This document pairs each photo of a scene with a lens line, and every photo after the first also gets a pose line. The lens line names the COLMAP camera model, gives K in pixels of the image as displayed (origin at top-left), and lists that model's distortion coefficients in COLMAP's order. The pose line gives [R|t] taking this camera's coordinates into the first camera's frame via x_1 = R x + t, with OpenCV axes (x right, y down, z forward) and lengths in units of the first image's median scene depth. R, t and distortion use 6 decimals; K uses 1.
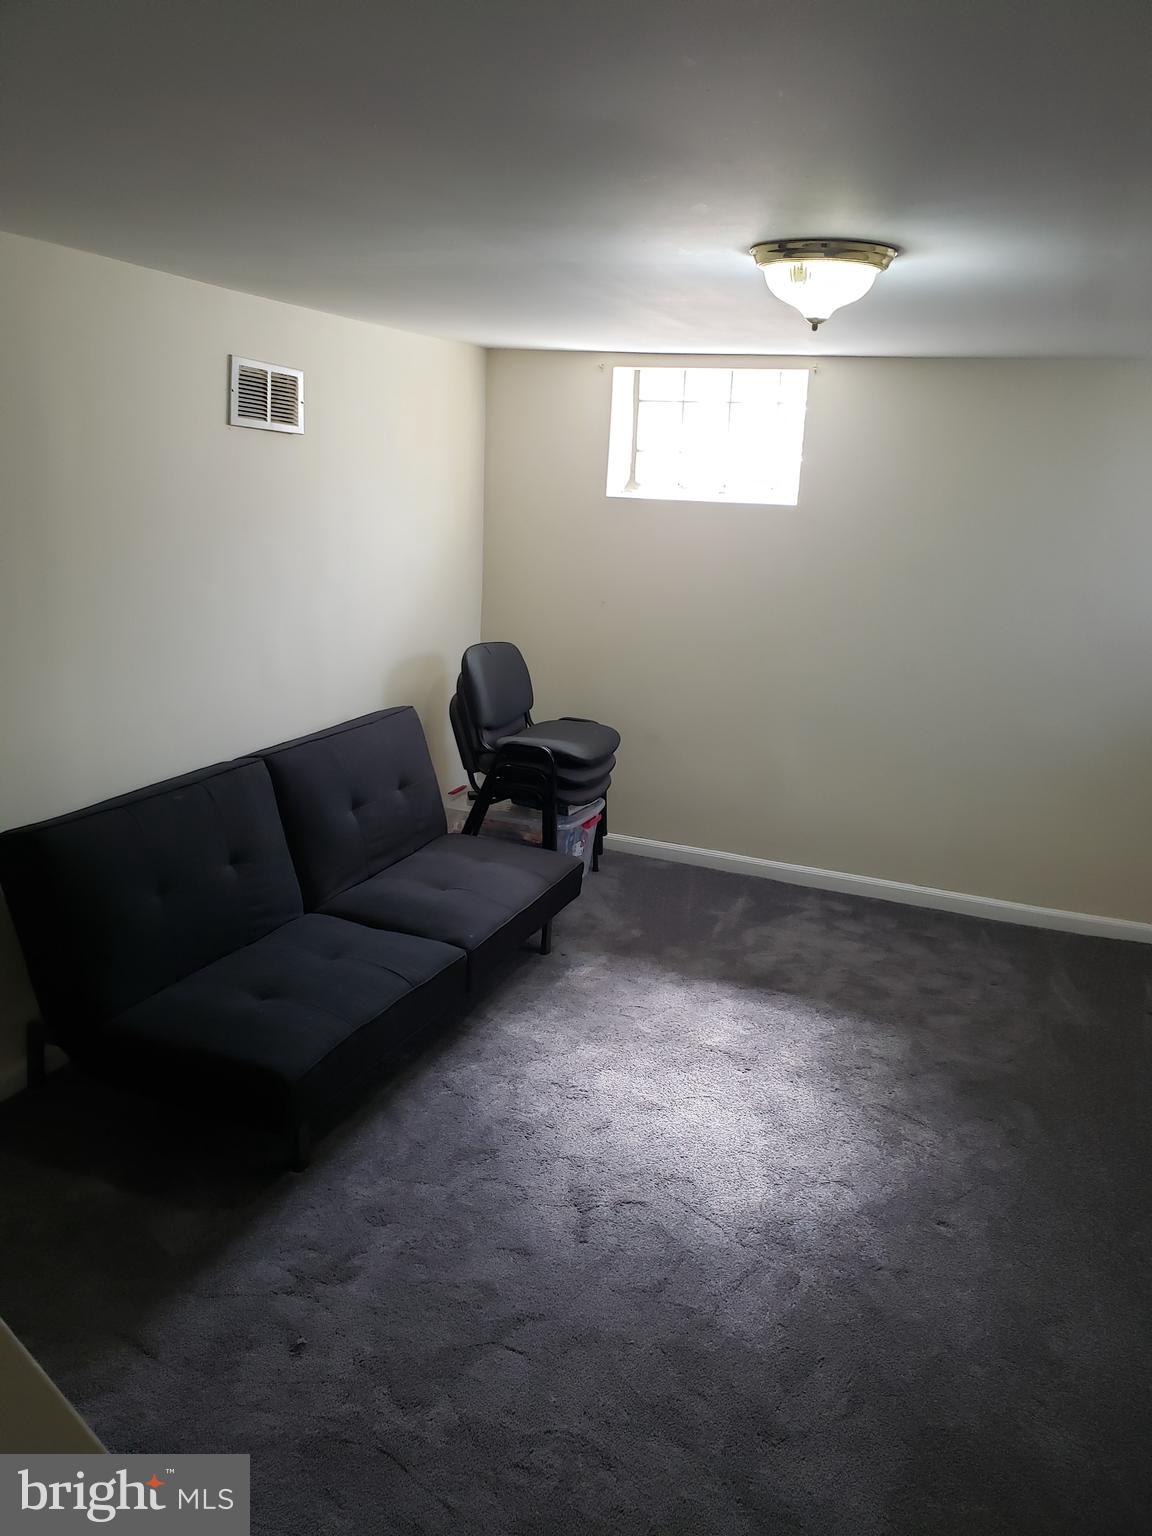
lens RADIAL K [[1175.9, 0, 597.4], [0, 1175.9, 760.0], [0, 0, 1]] dist [0.006362, -0.000459]
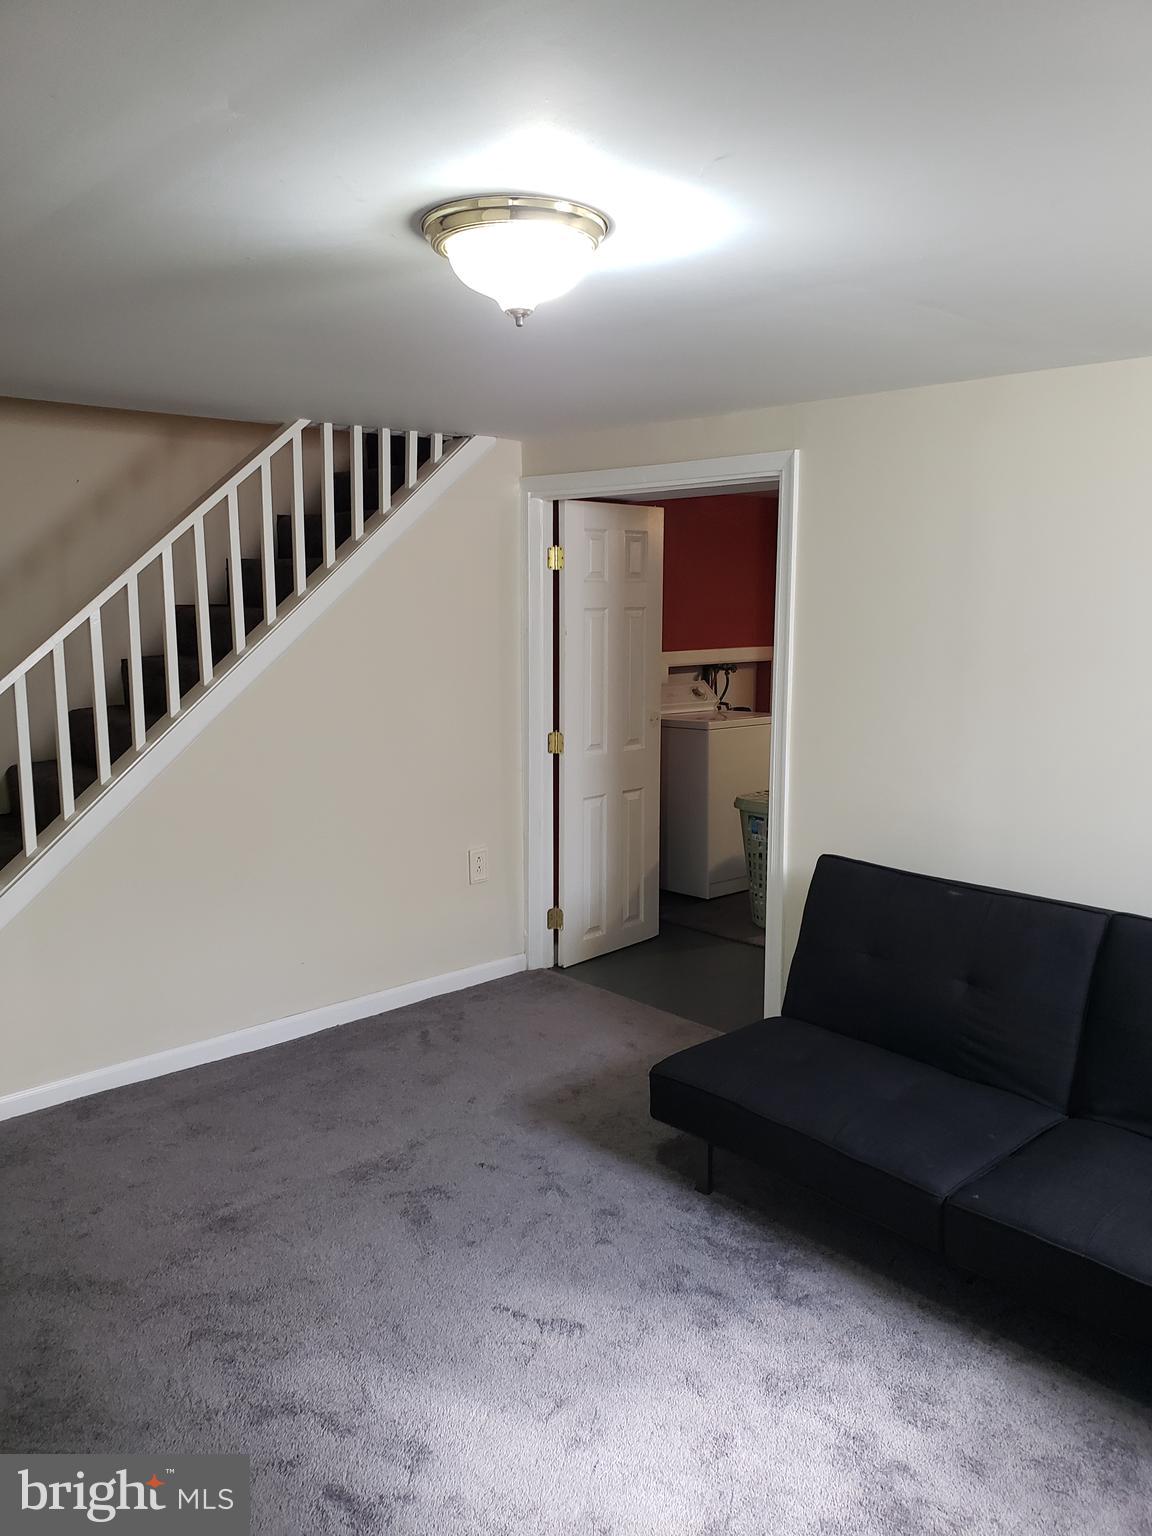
lens RADIAL K [[1175.9, 0, 597.4], [0, 1175.9, 760.0], [0, 0, 1]] dist [0.006362, -0.000459]
pose [[-0.451364, 0.068055, -0.889741, 0.768578], [-0.229454, 0.954709, 0.189426, -0.229431], [0.862335, 0.289655, -0.415306, 1.305537]]
